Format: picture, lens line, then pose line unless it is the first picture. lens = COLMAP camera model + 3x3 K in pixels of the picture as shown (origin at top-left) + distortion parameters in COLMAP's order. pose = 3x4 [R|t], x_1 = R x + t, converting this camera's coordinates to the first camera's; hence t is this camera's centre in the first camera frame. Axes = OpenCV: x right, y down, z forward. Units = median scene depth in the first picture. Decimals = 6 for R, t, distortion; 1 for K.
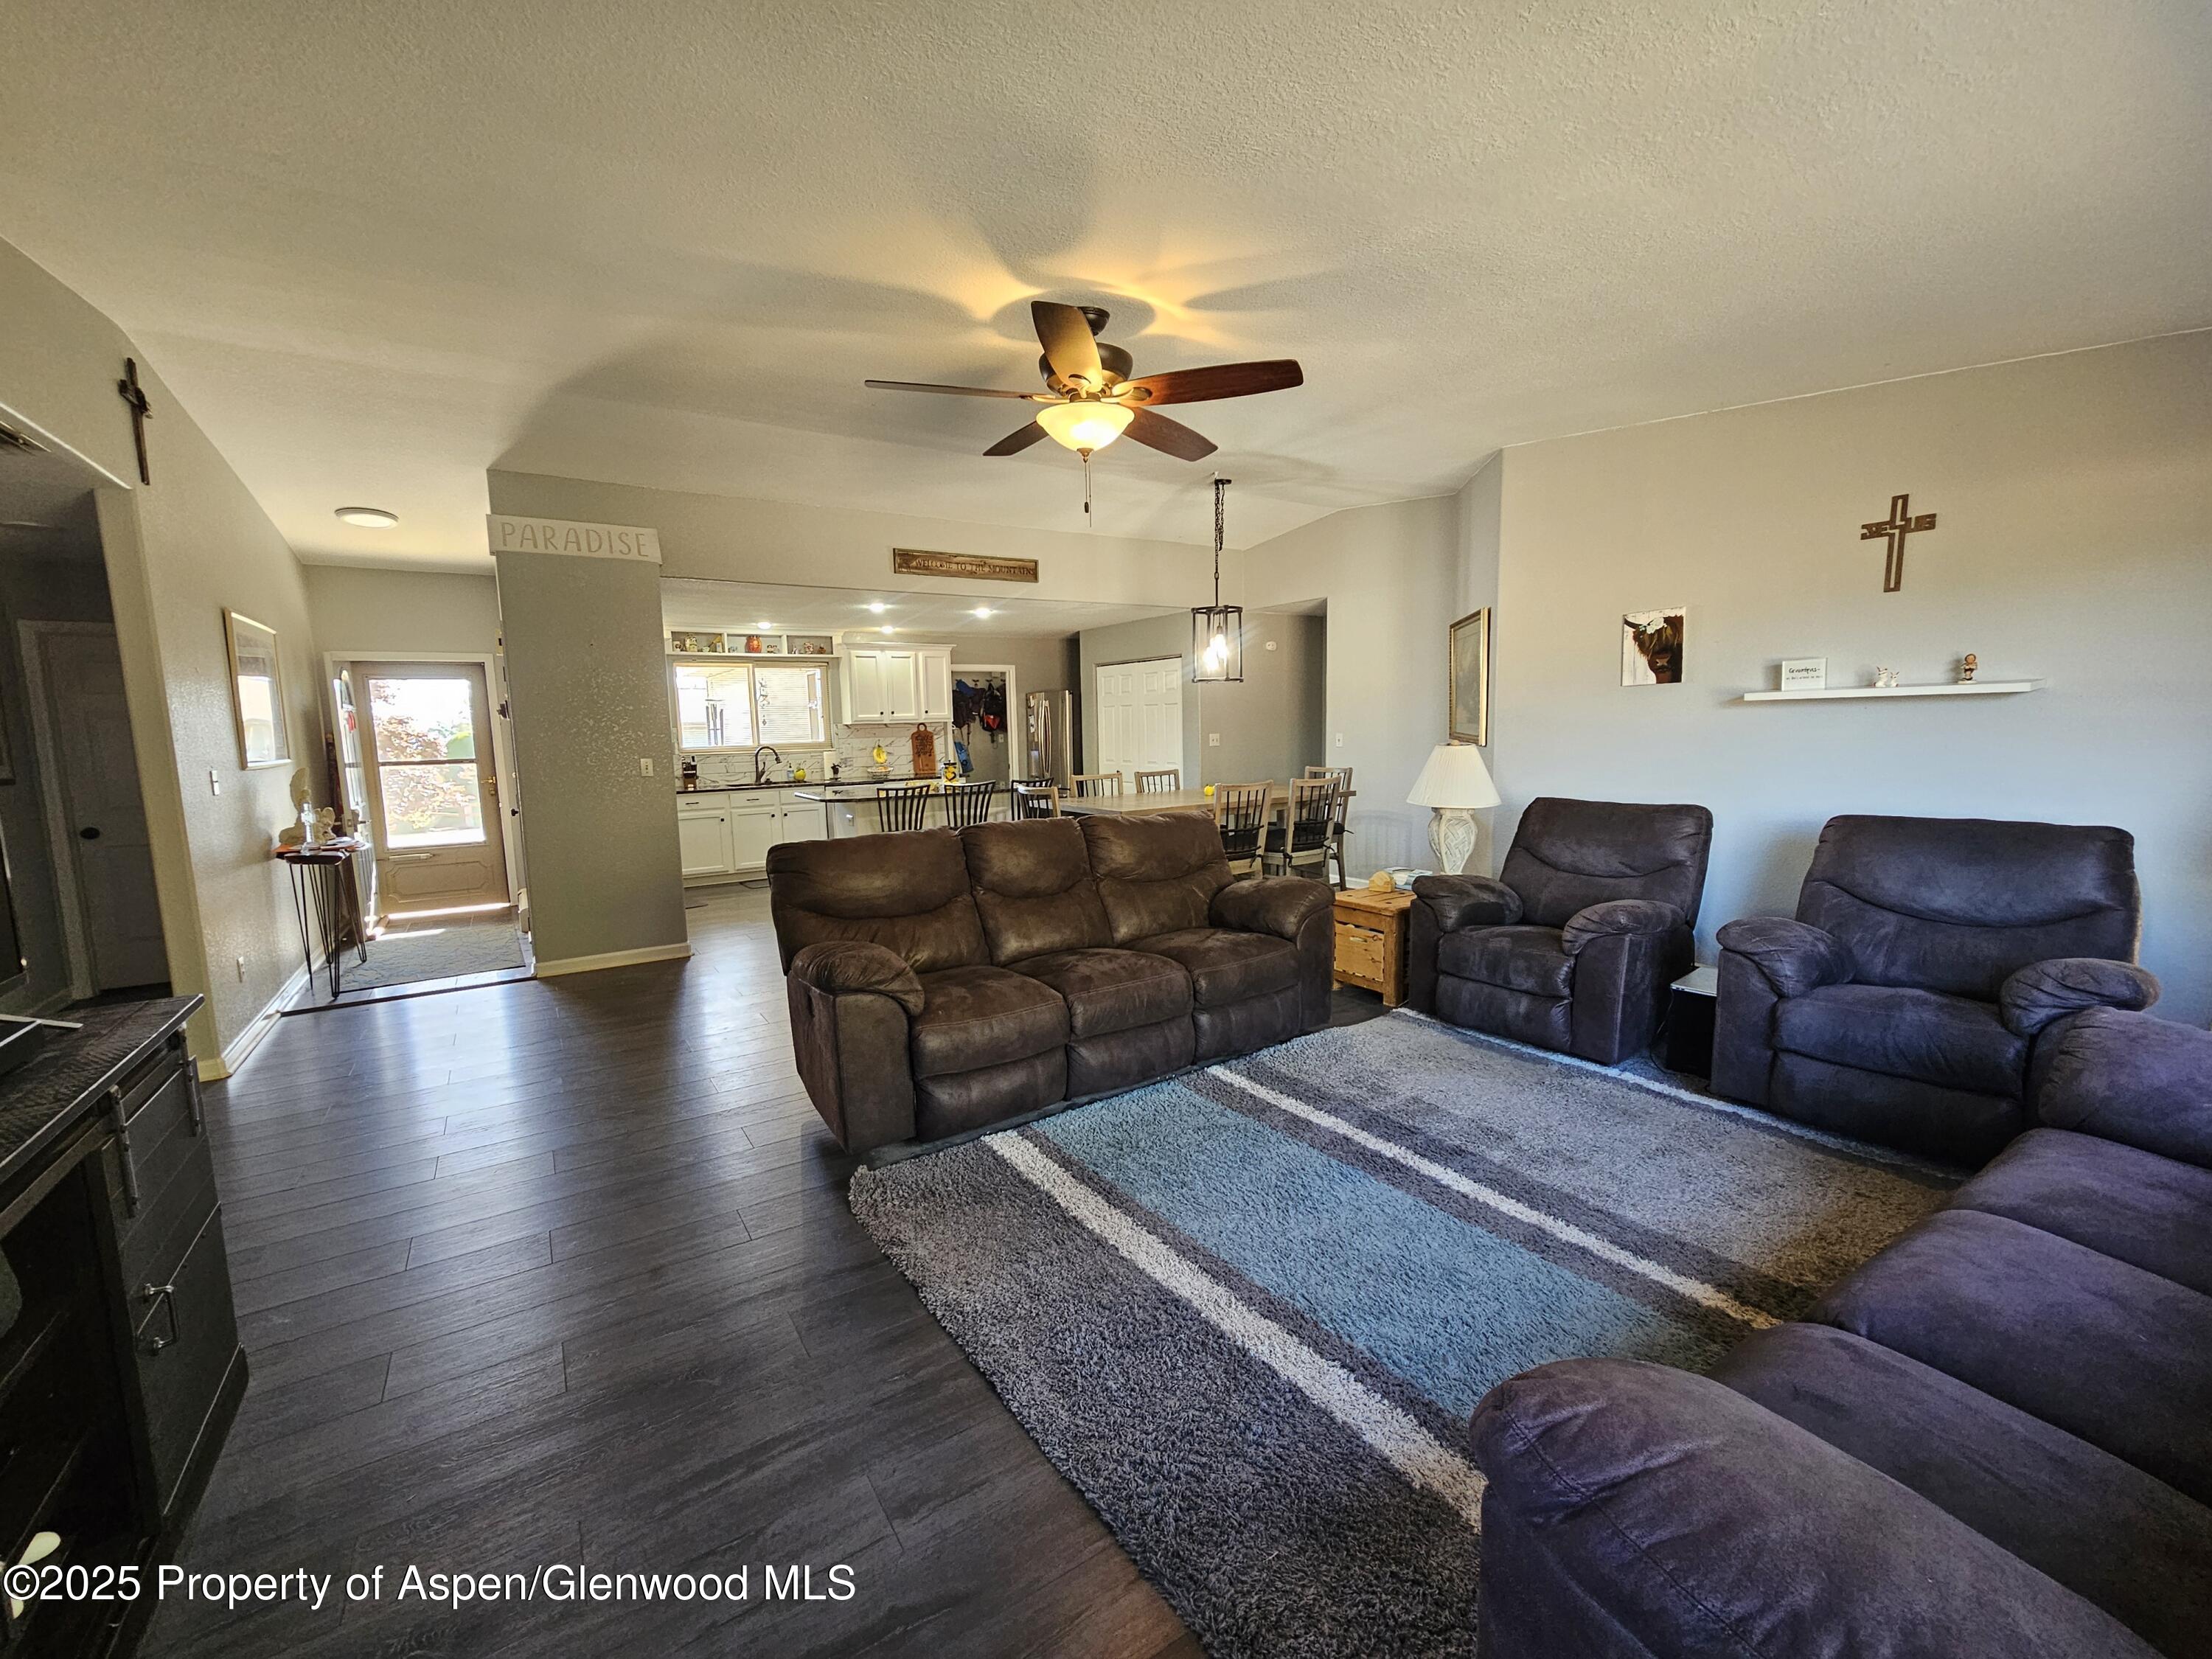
lens RADIAL K [[912.0, 0, 1094.4], [0, 912.0, 837.3], [0, 0, 1]] dist [-0.000936, -0.000359]
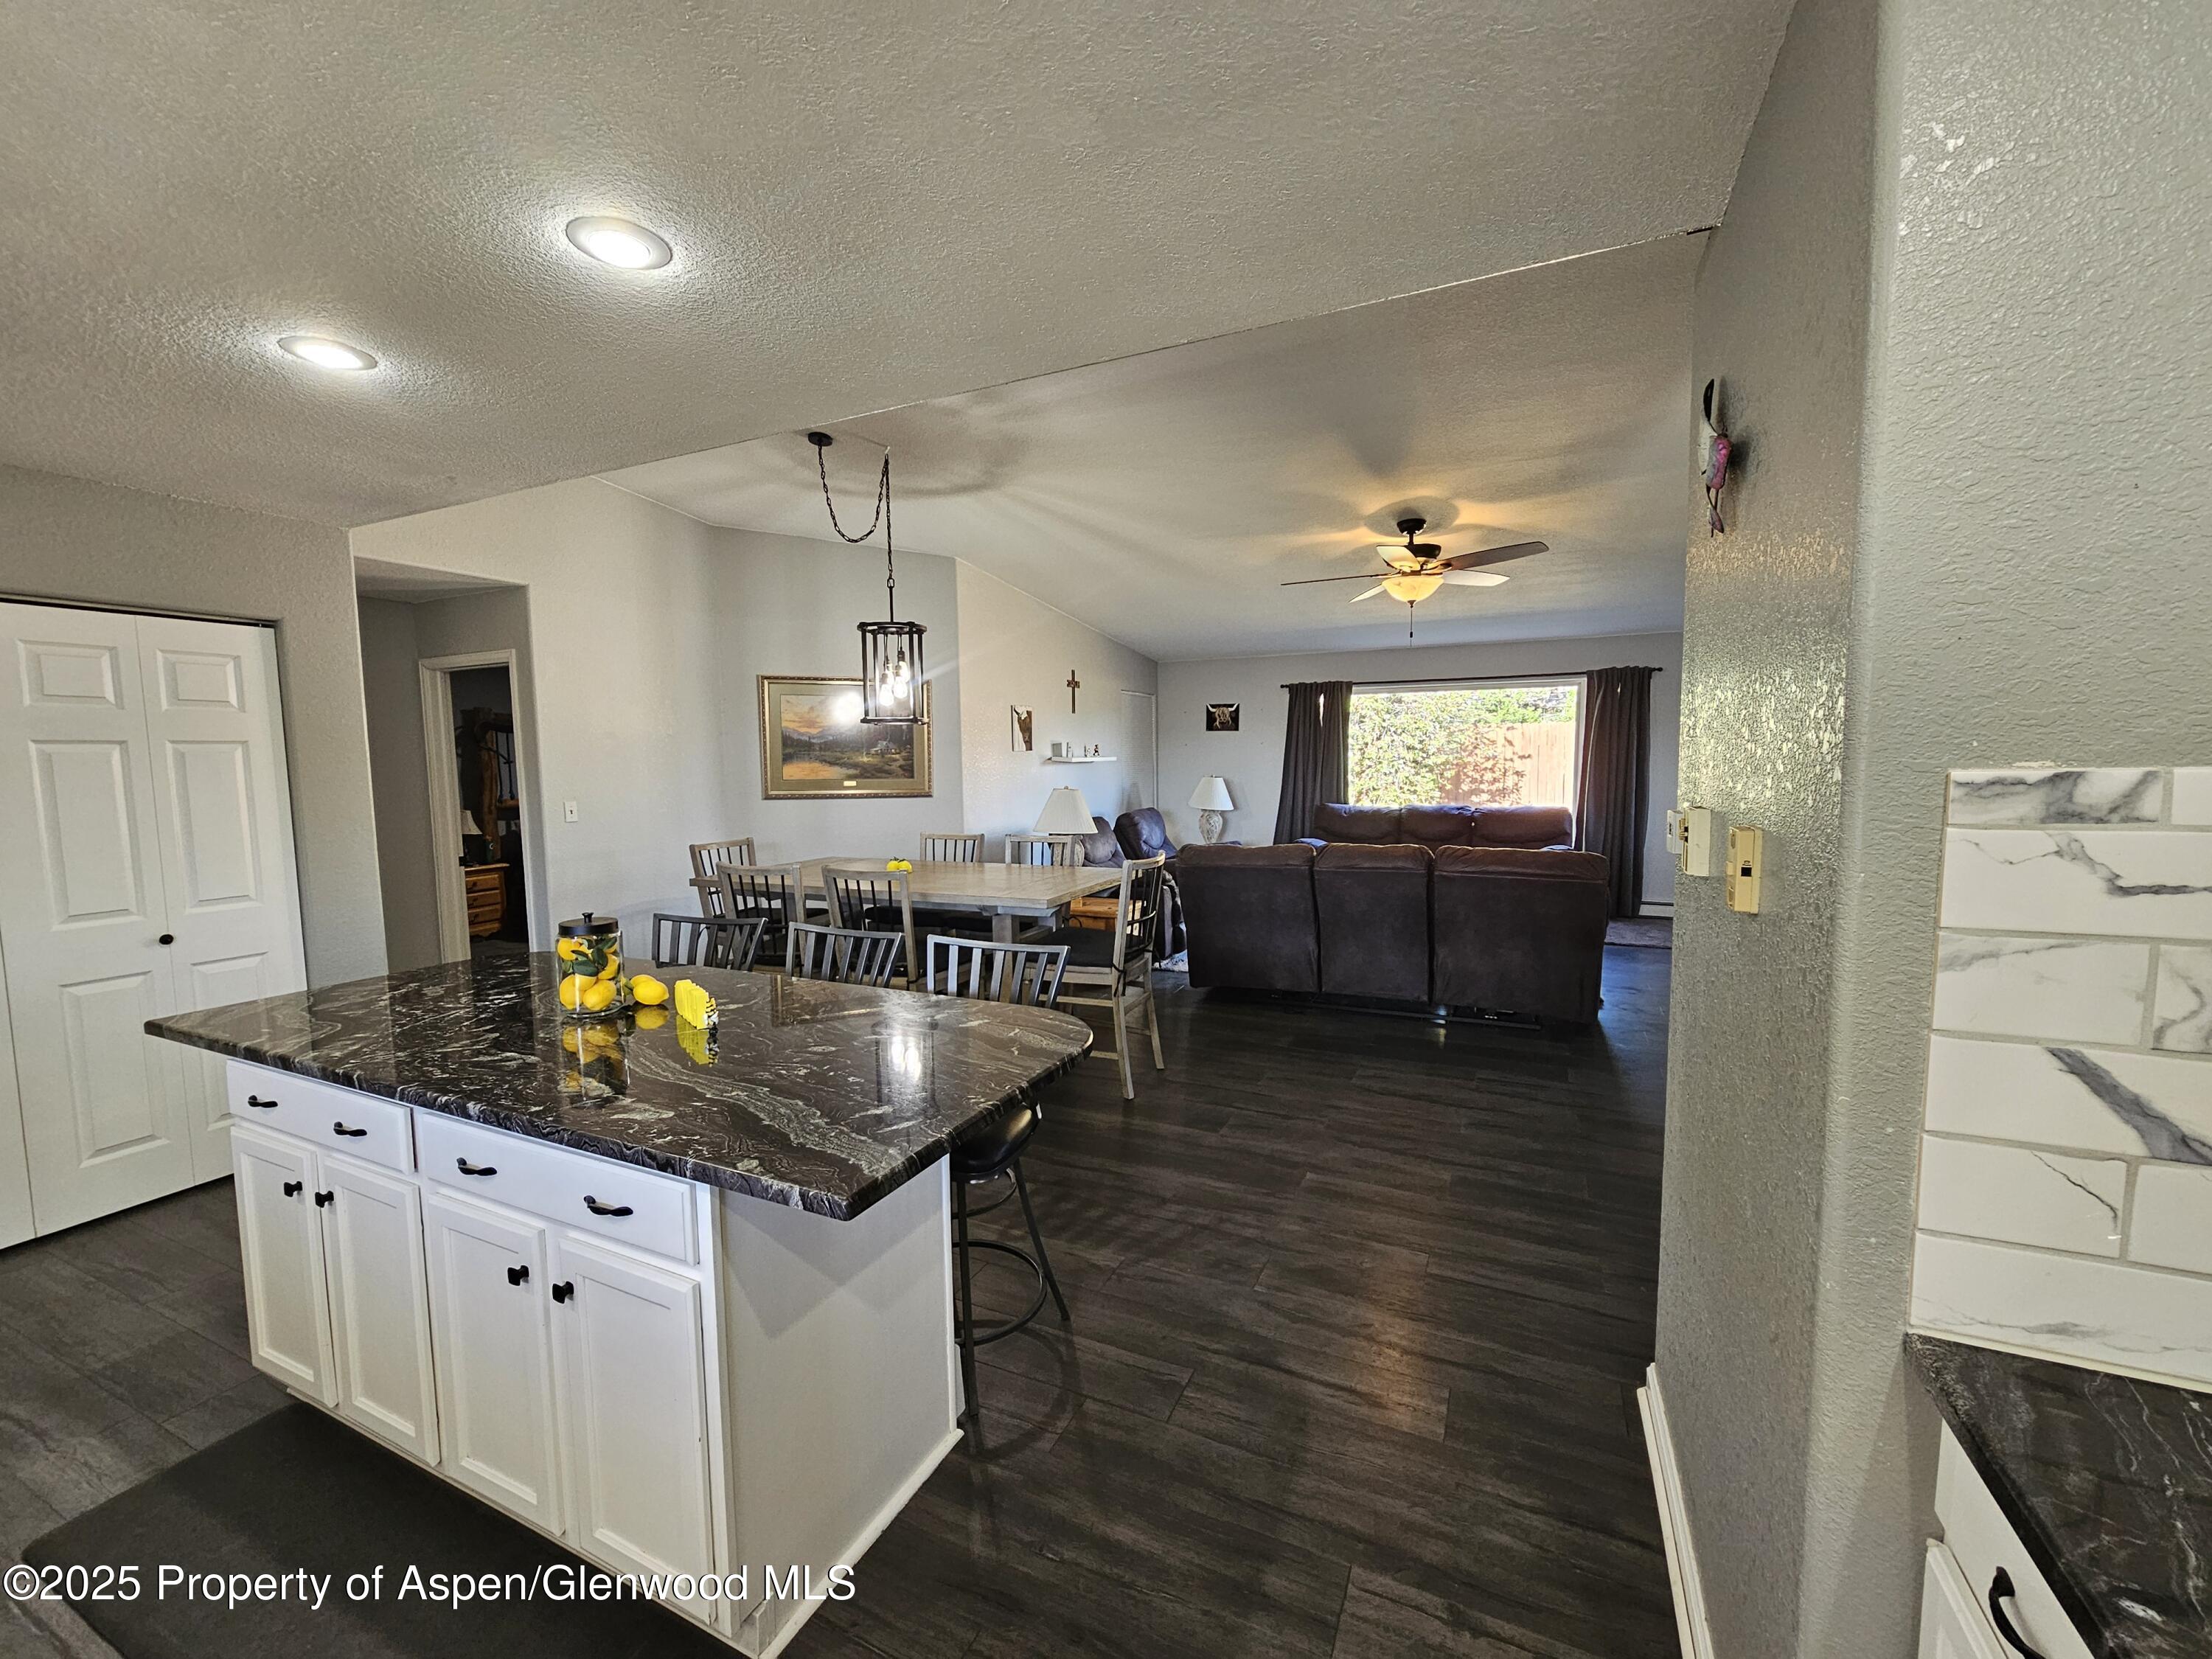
lens RADIAL K [[908.2, 0, 1093.0], [0, 908.2, 838.2], [0, 0, 1]] dist [0.000604, -0.000663]
pose [[-0.522950, -0.045877, 0.851128, -0.818301], [0.131562, 0.982240, 0.133778, -0.213309], [-0.842149, 0.181935, -0.507627, 1.726617]]
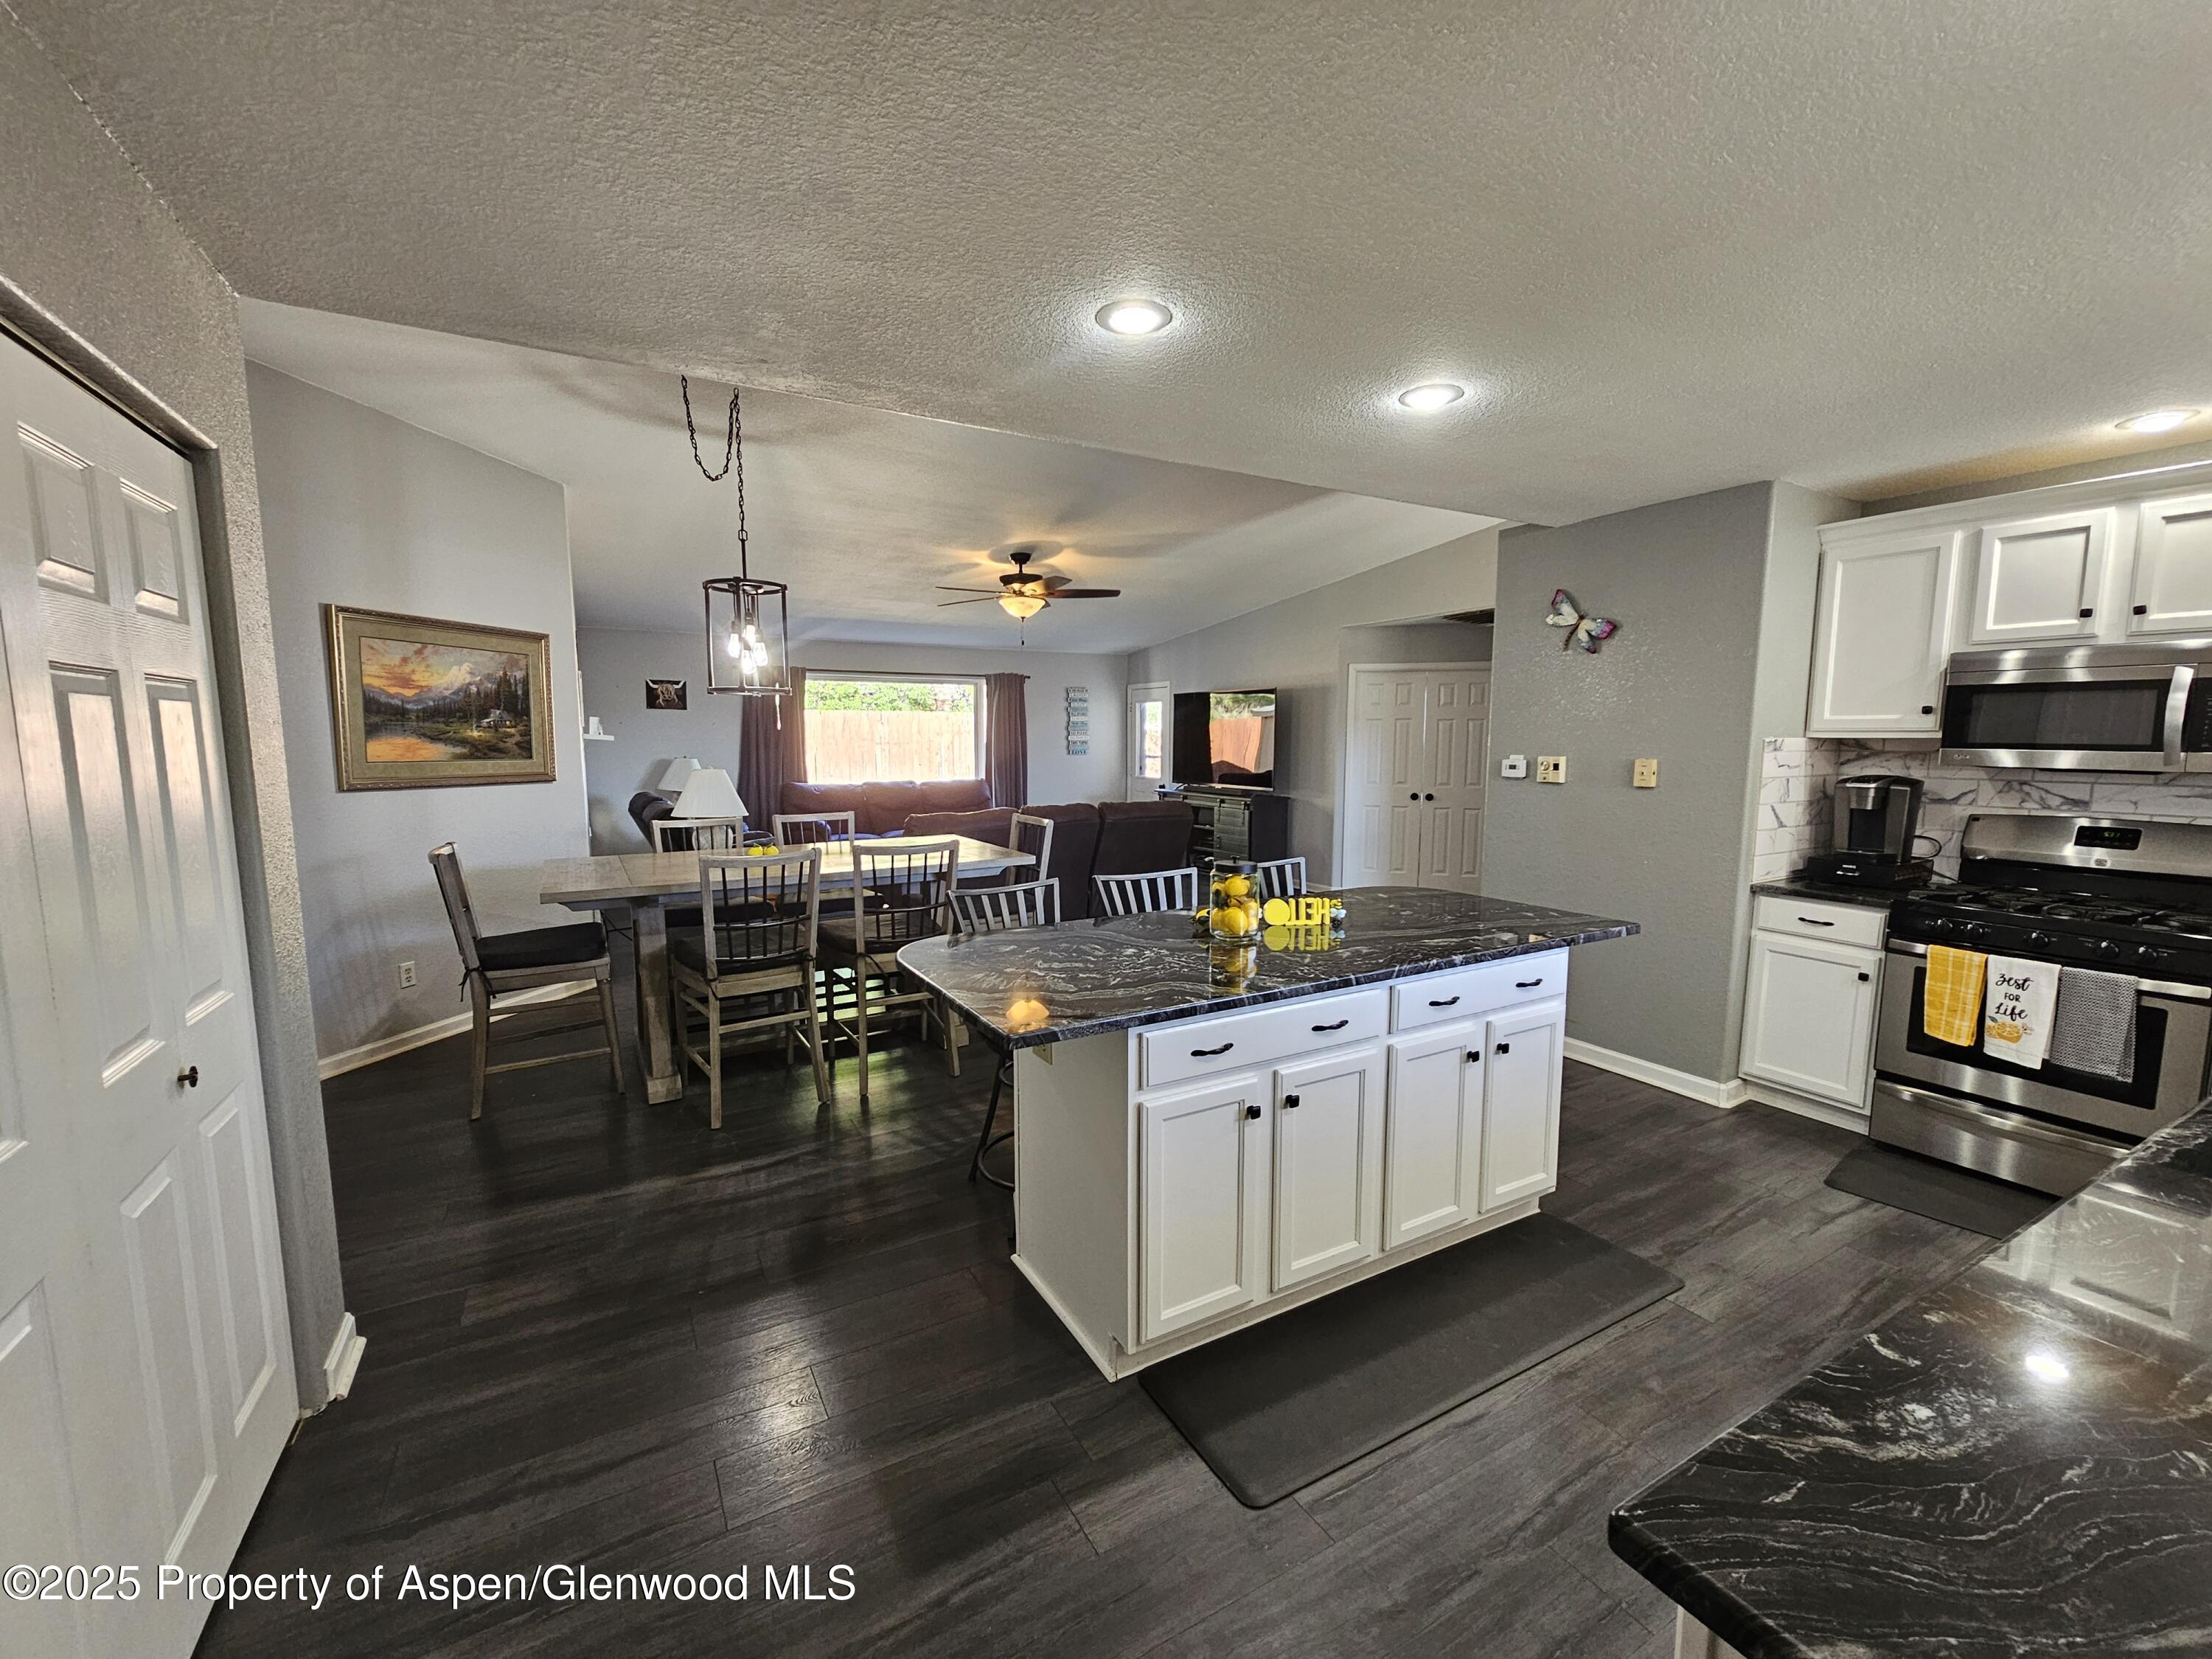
lens RADIAL K [[904.3, 0, 1096.6], [0, 904.3, 837.7], [0, 0, 1]] dist [0.002744, -0.000508]
pose [[-0.997935, 0.017284, 0.061864, -0.223465], [0.031327, 0.971773, 0.233828, -0.295070], [-0.056076, 0.235283, -0.970308, 2.278067]]
